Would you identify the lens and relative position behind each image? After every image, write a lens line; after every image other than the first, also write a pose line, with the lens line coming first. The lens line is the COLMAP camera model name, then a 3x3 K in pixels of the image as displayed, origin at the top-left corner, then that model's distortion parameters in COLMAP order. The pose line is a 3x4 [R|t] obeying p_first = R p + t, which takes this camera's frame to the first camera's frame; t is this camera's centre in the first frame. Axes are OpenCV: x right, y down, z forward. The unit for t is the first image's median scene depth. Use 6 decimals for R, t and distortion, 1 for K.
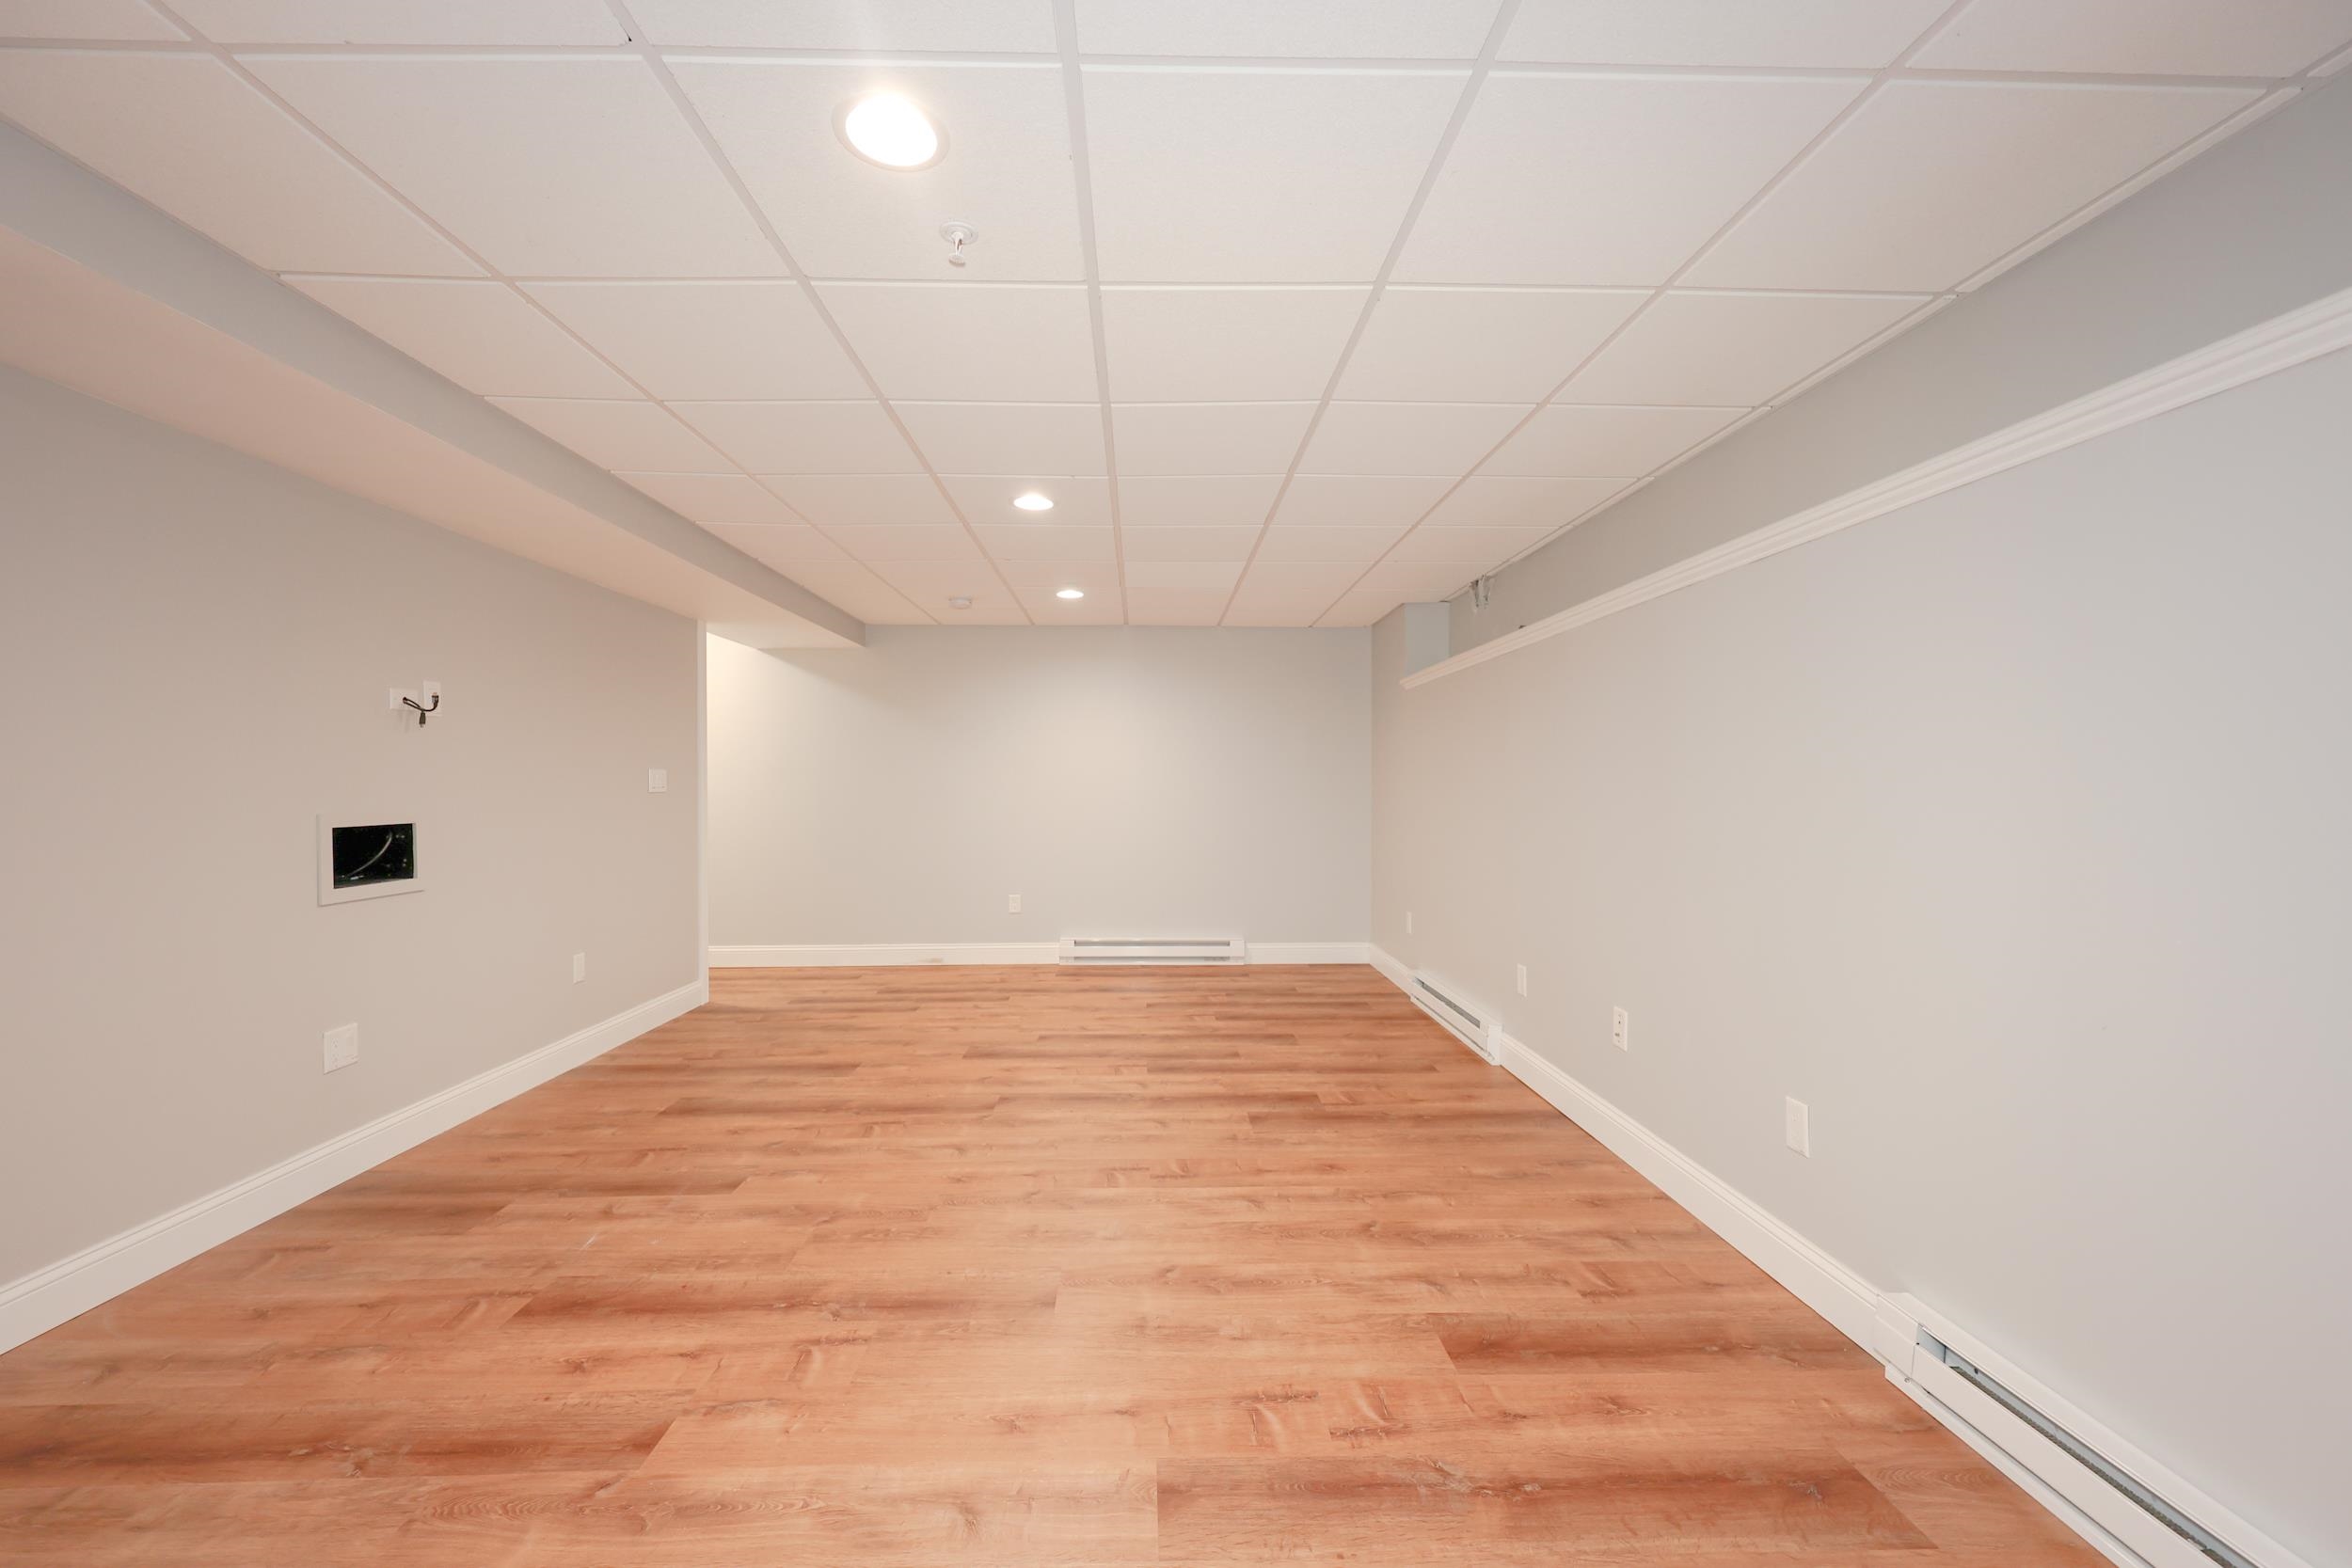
lens RADIAL K [[943.2, 0, 1165.5], [0, 943.2, 787.2], [0, 0, 1]] dist [0.001160, -0.000049]
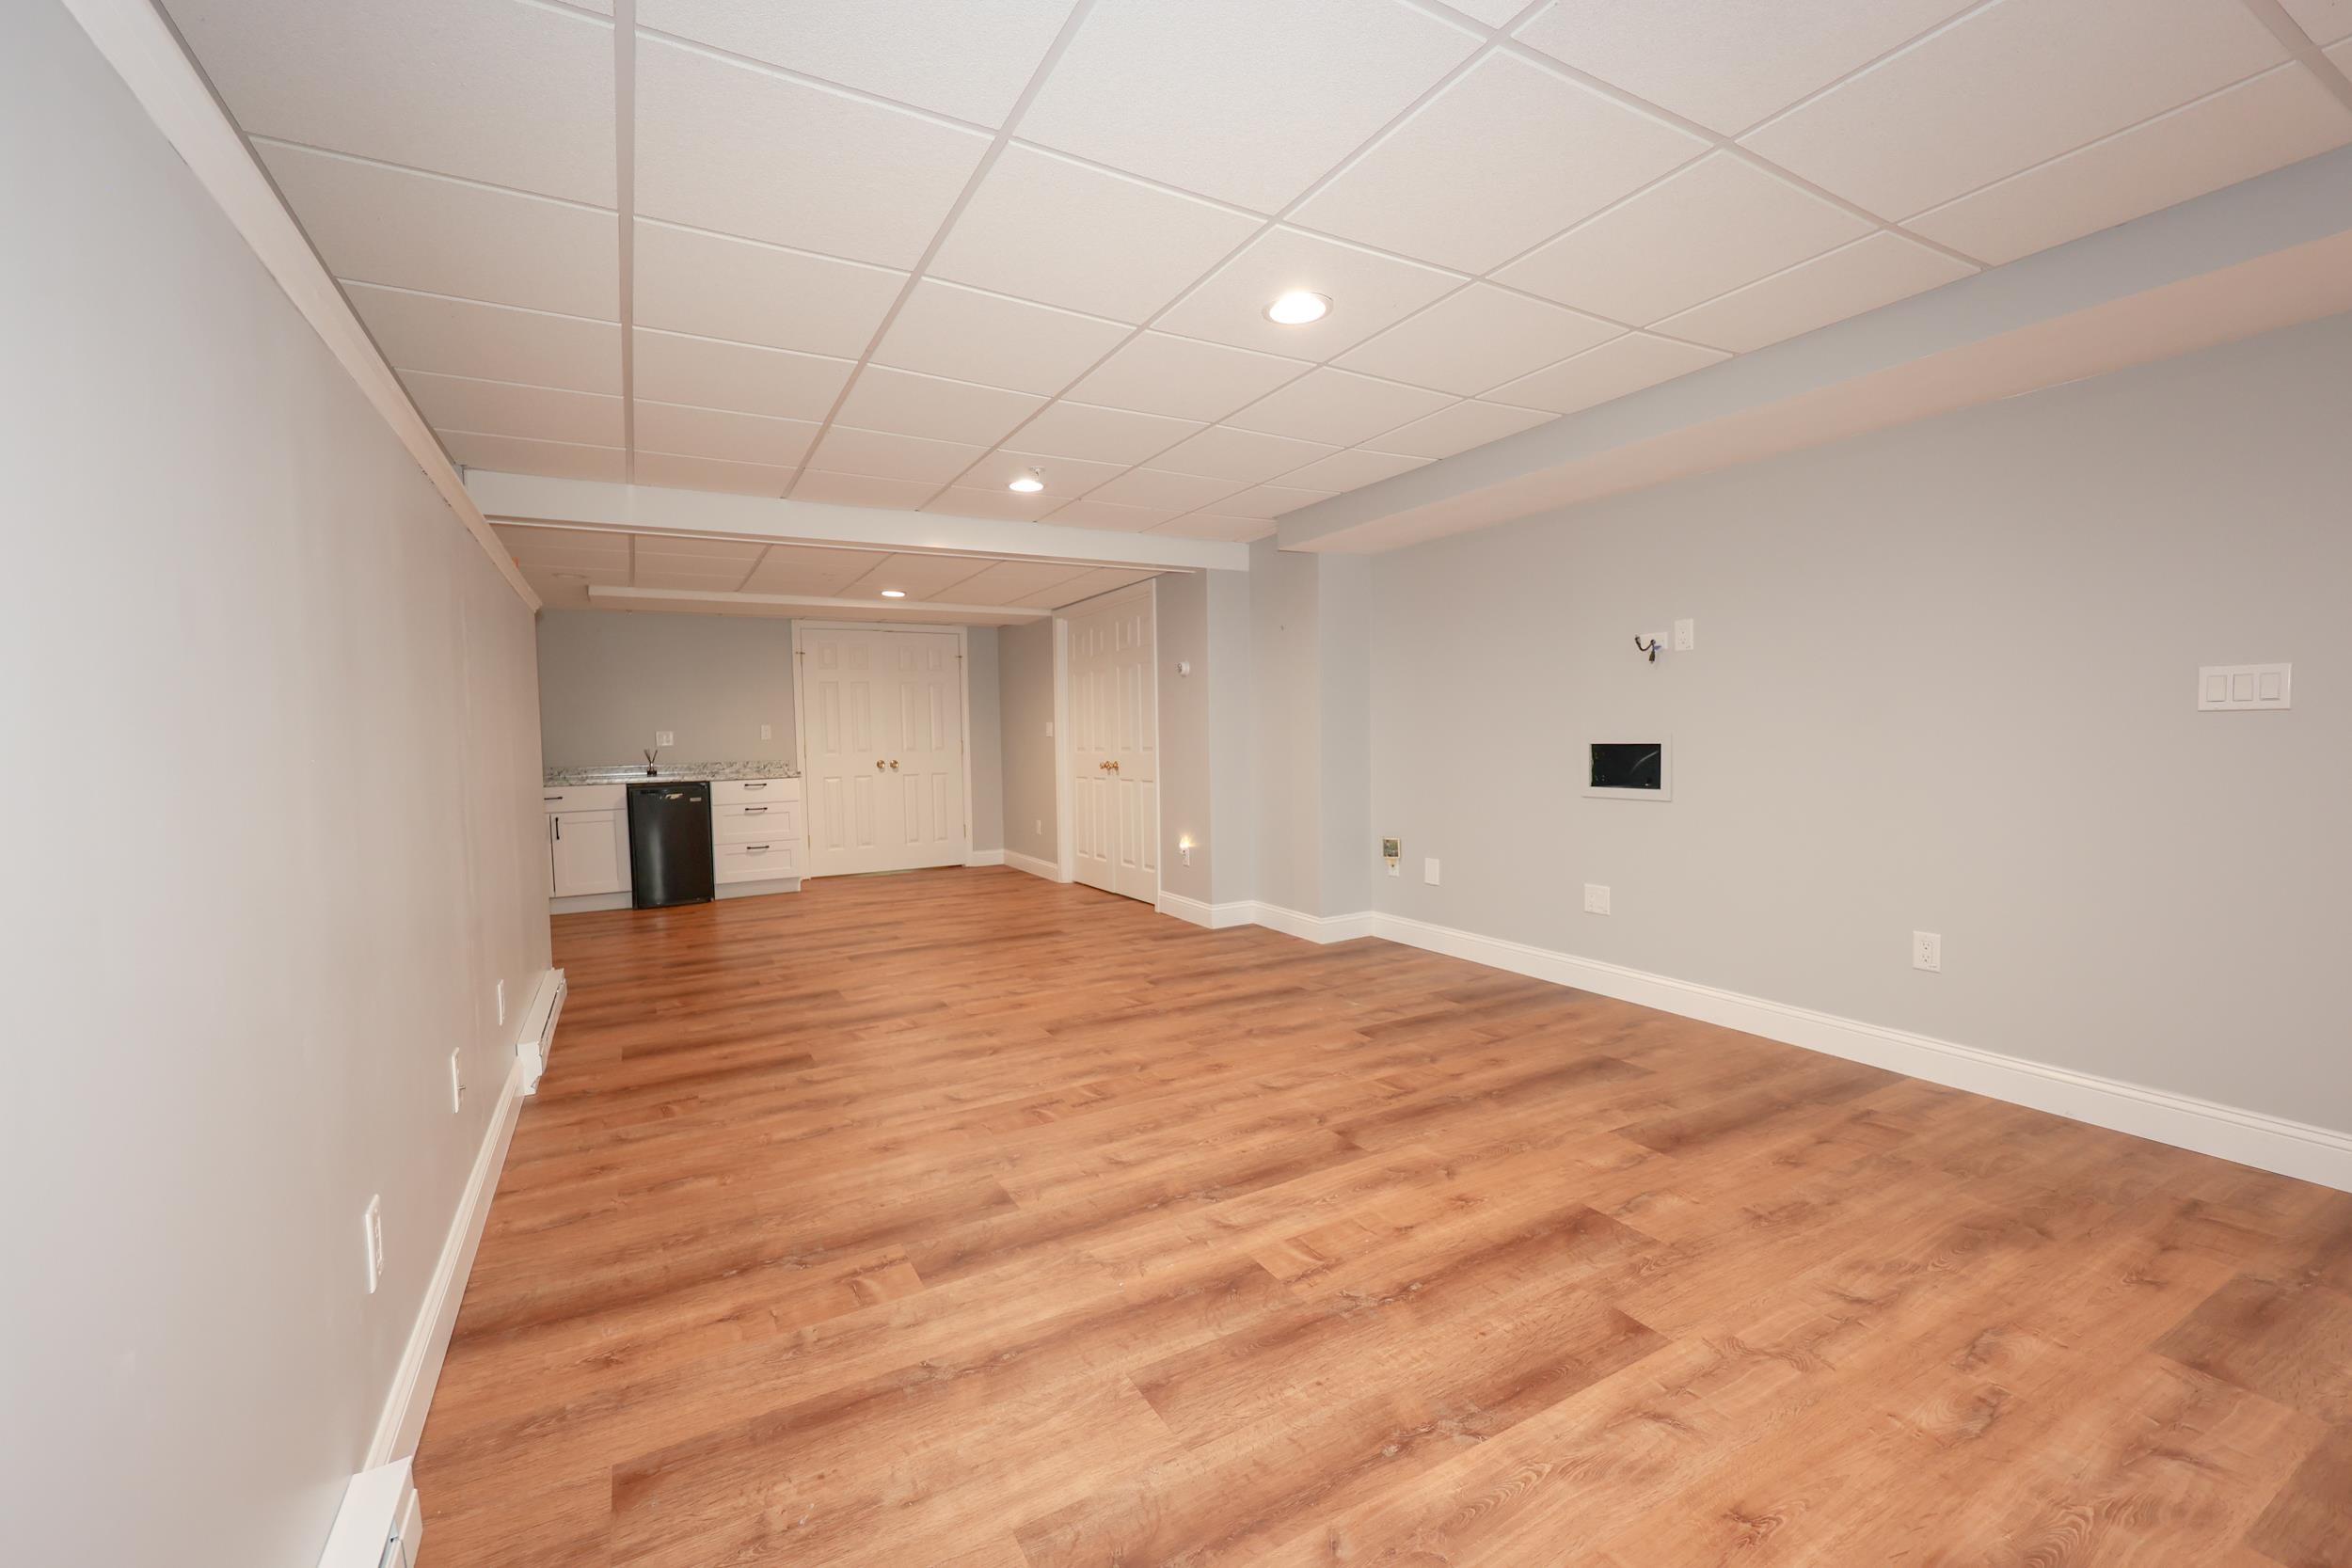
lens RADIAL K [[943.2, 0, 1156.9], [0, 943.2, 786.6], [0, 0, 1]] dist [0.001160, -0.000049]
pose [[-0.887044, 0.045886, -0.459400, 0.325404], [0.020227, 0.997956, 0.060624, 0.007266], [0.461242, 0.044484, -0.886158, 1.797264]]
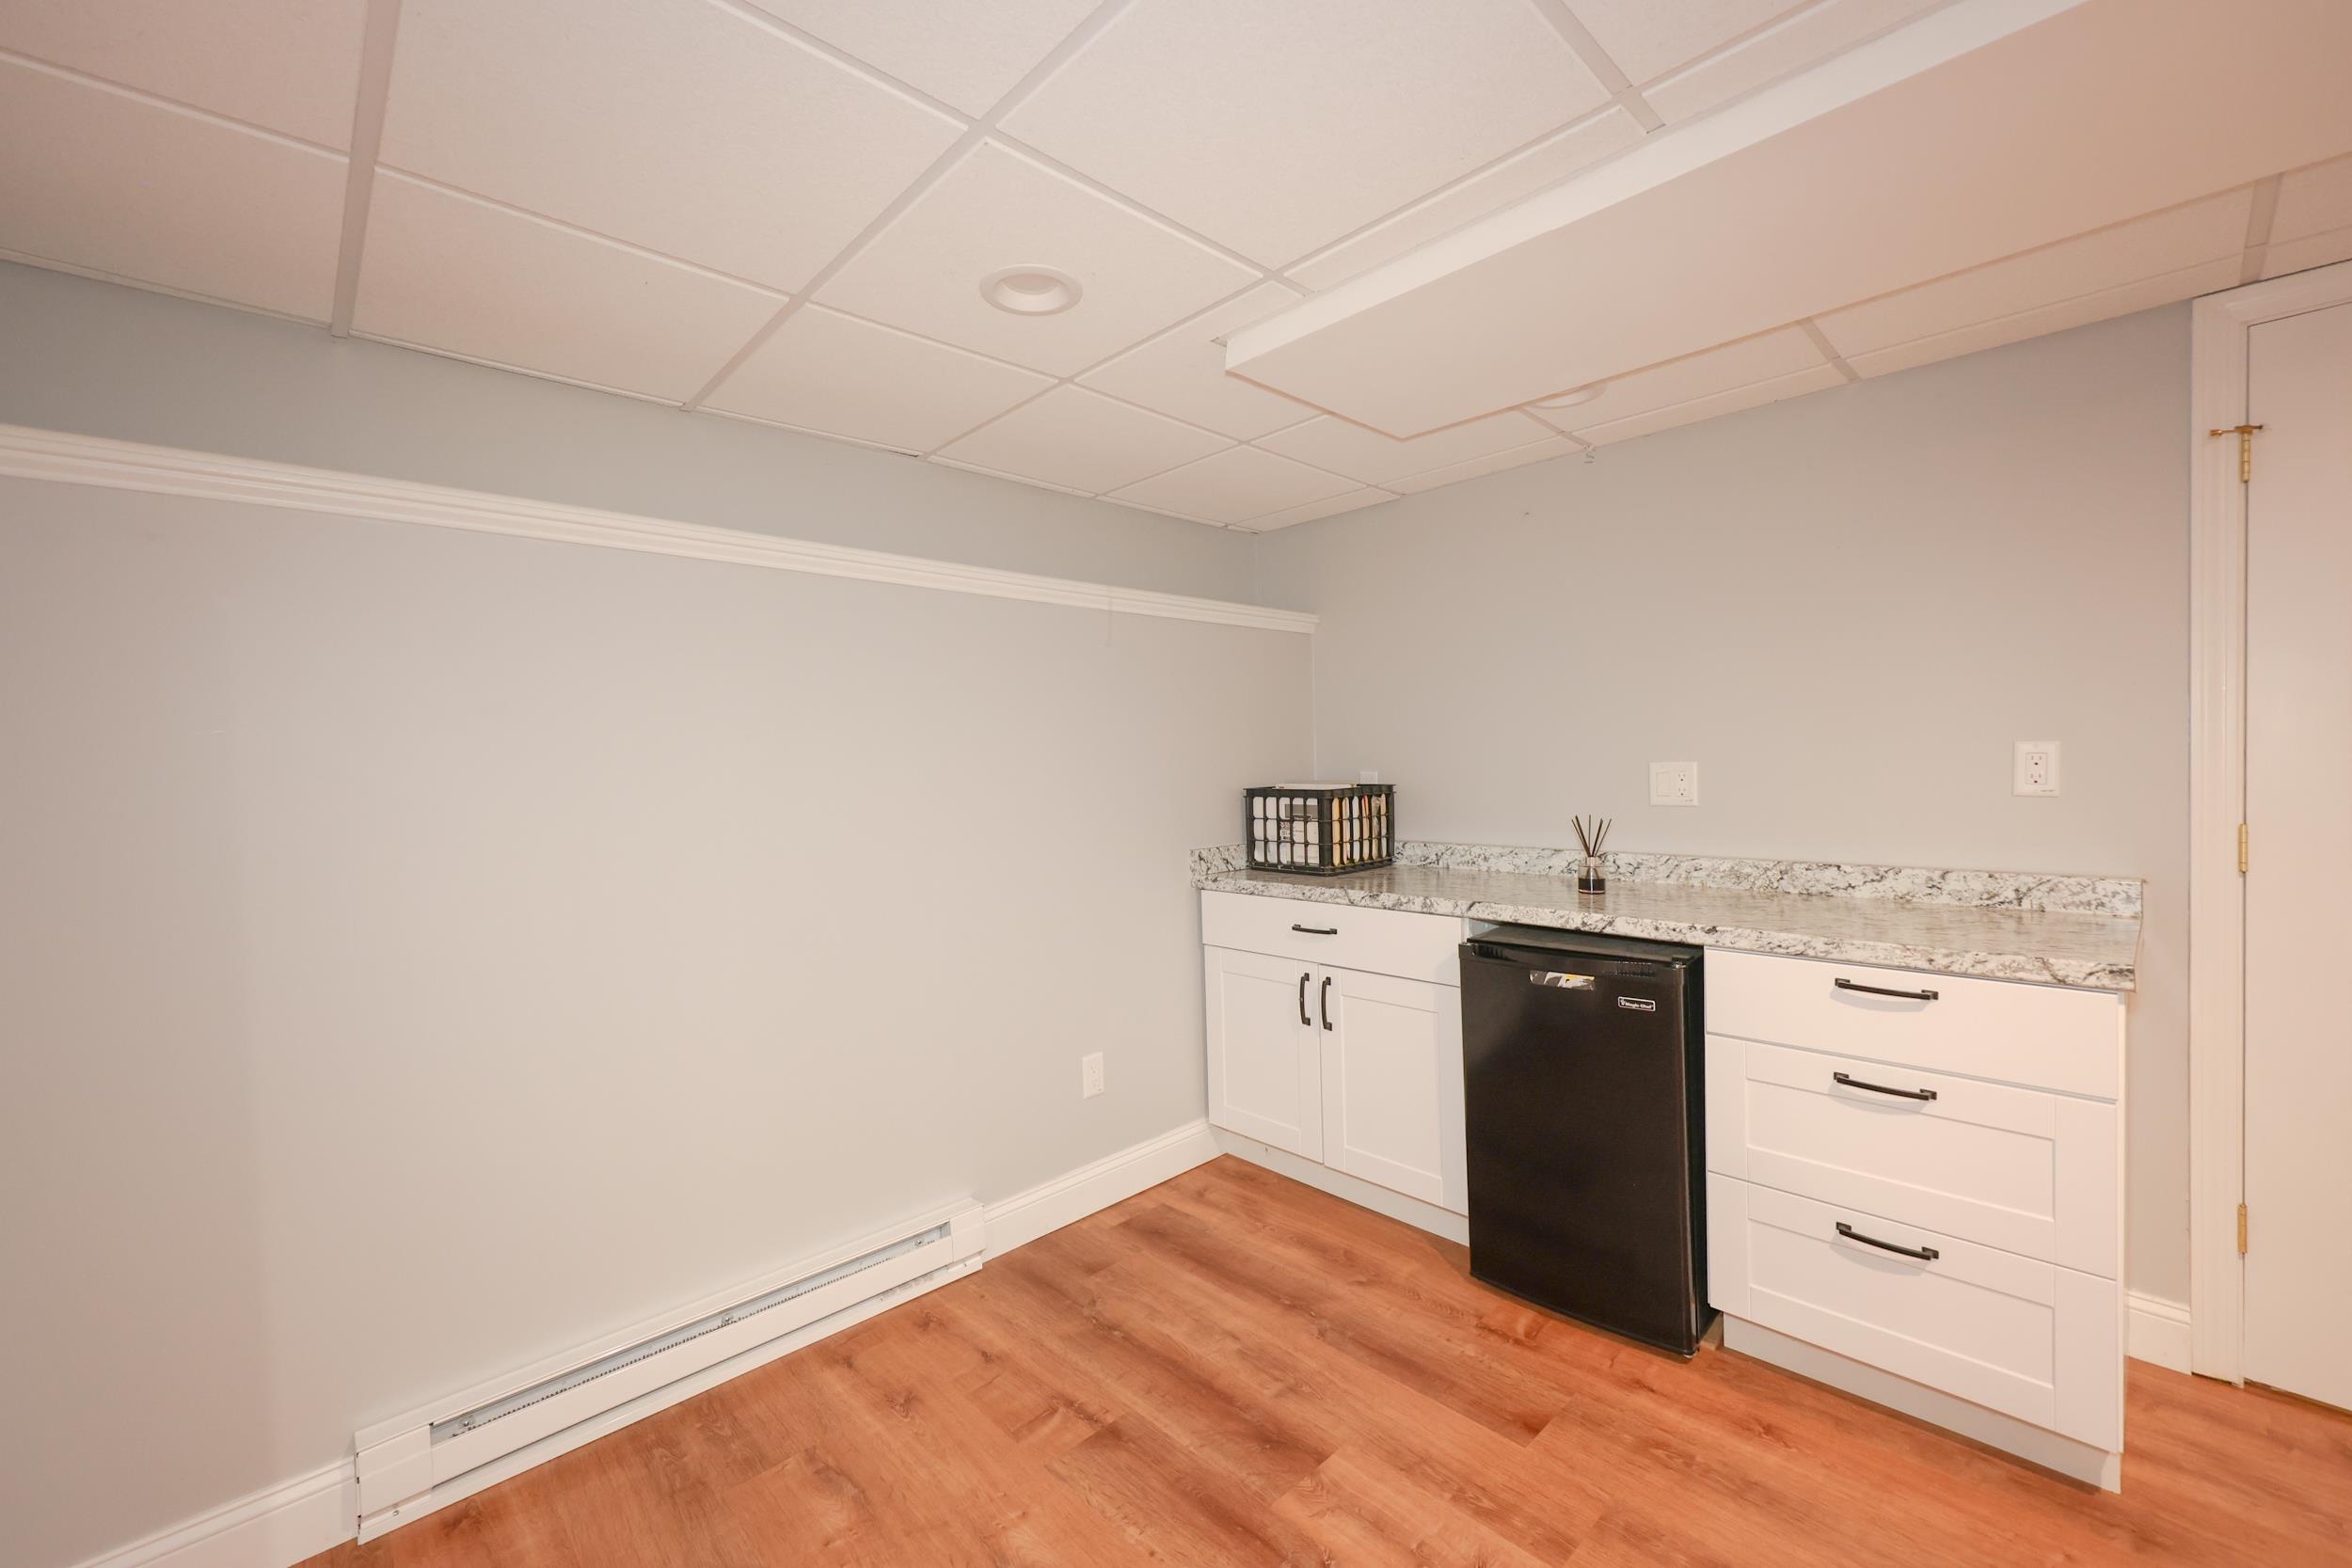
lens RADIAL K [[943.2, 0, 1181.6], [0, 943.2, 781.7], [0, 0, 1]] dist [0.001160, -0.000049]
pose [[-0.677862, 0.000296, 0.735189, 0.210949], [0.021818, 0.999568, 0.019714, -0.003164], [-0.734865, 0.029404, -0.677575, 1.145849]]
